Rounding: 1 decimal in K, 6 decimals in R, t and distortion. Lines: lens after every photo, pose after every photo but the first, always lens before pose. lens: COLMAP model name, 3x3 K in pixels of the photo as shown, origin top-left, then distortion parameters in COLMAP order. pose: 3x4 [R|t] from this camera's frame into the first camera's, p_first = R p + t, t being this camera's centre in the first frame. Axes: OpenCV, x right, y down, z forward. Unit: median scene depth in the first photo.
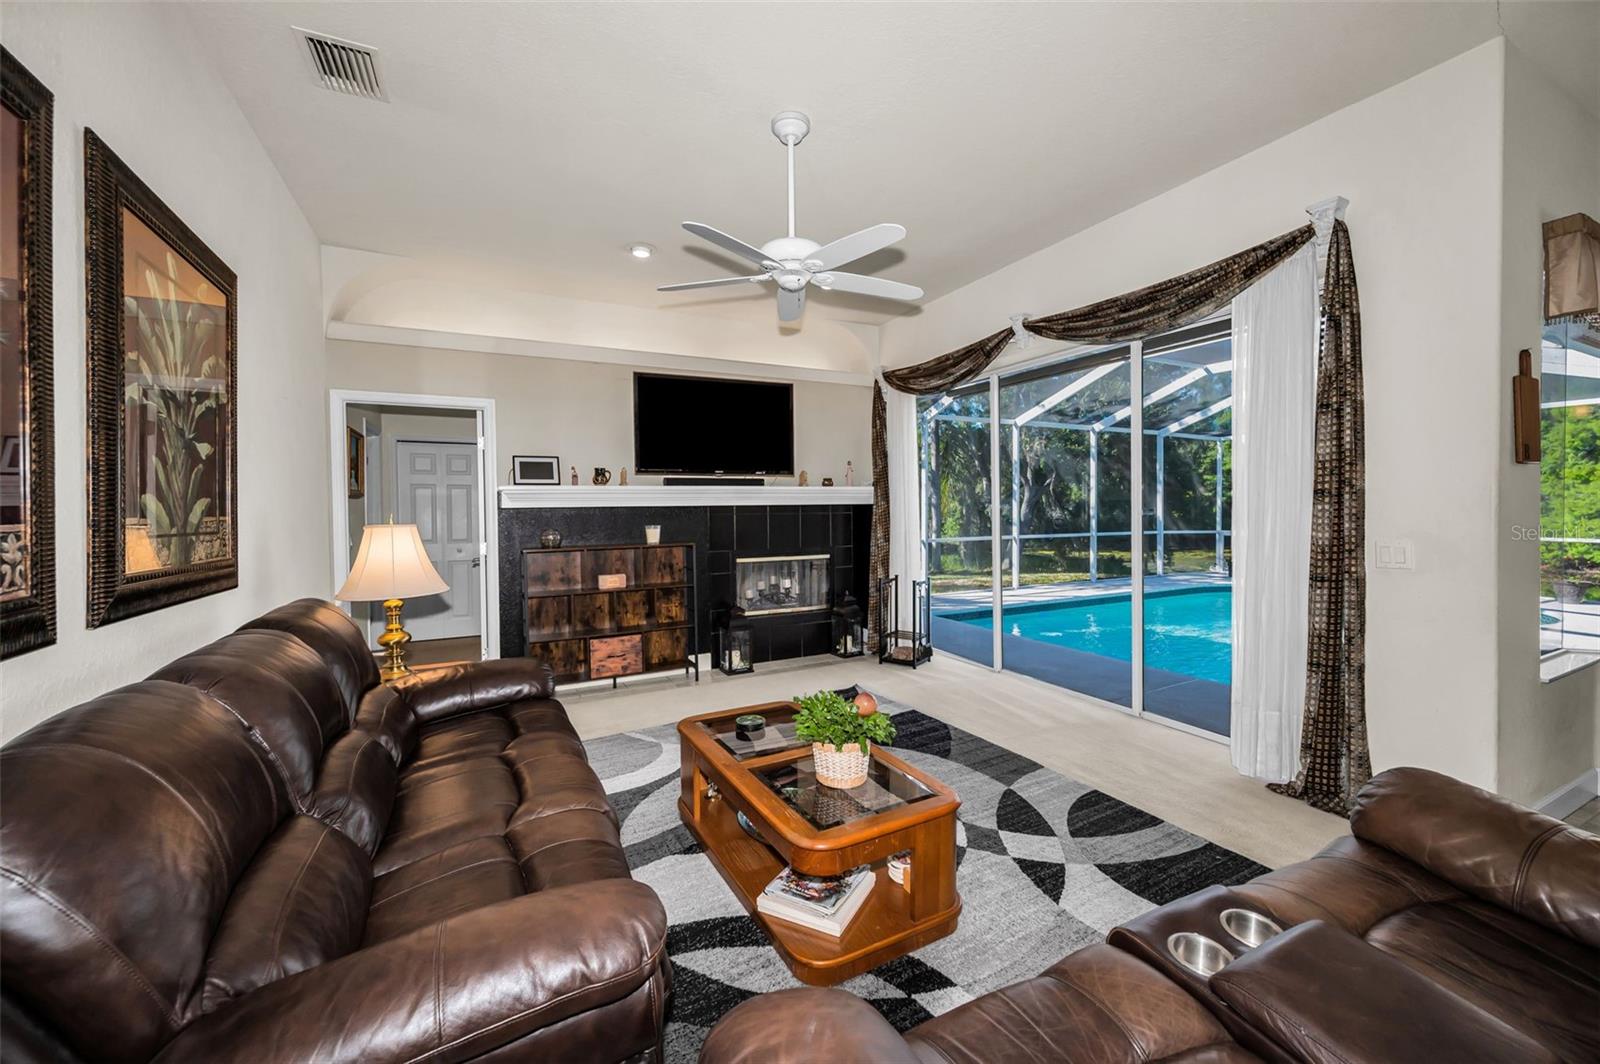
lens RADIAL K [[631.4, 0, 799.2], [0, 631.4, 515.7], [0, 0, 1]] dist [0.000024, -0.000010]
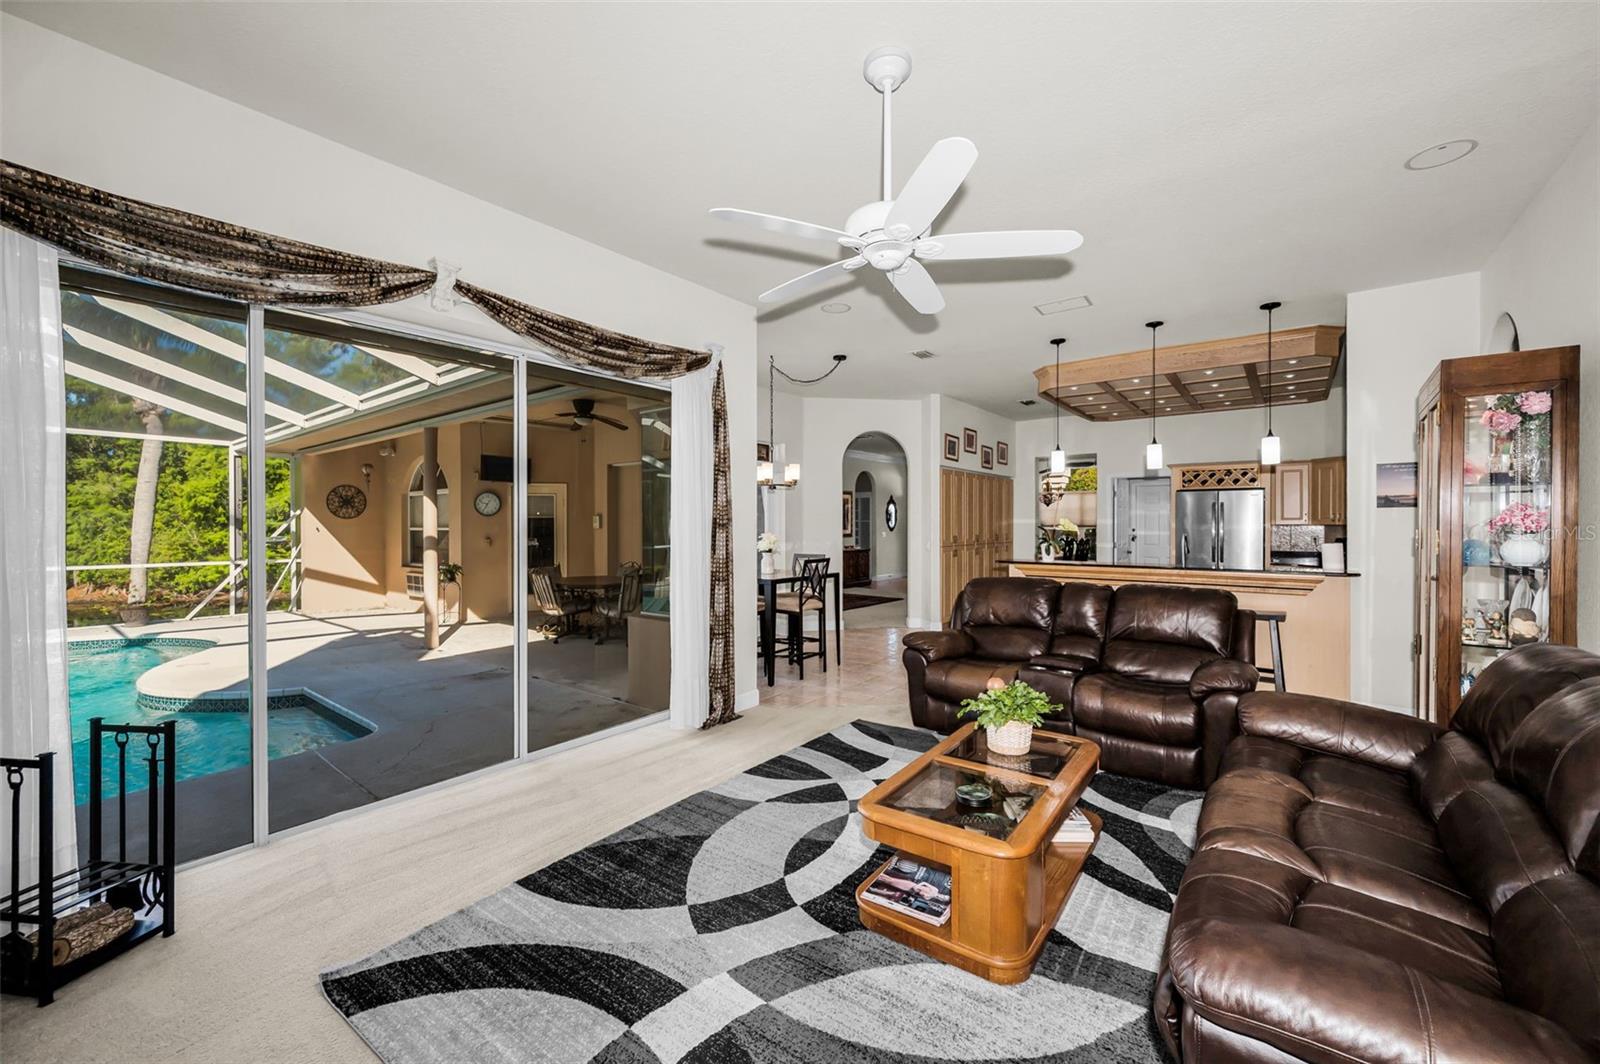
lens RADIAL K [[631.4, 0, 799.2], [0, 631.4, 515.7], [0, 0, 1]] dist [0.000024, -0.000010]
pose [[-0.429990, 0.002391, 0.902830, -0.681481], [0.003302, 0.999994, -0.001076, -0.055982], [-0.902827, 0.002519, -0.429996, 1.444188]]
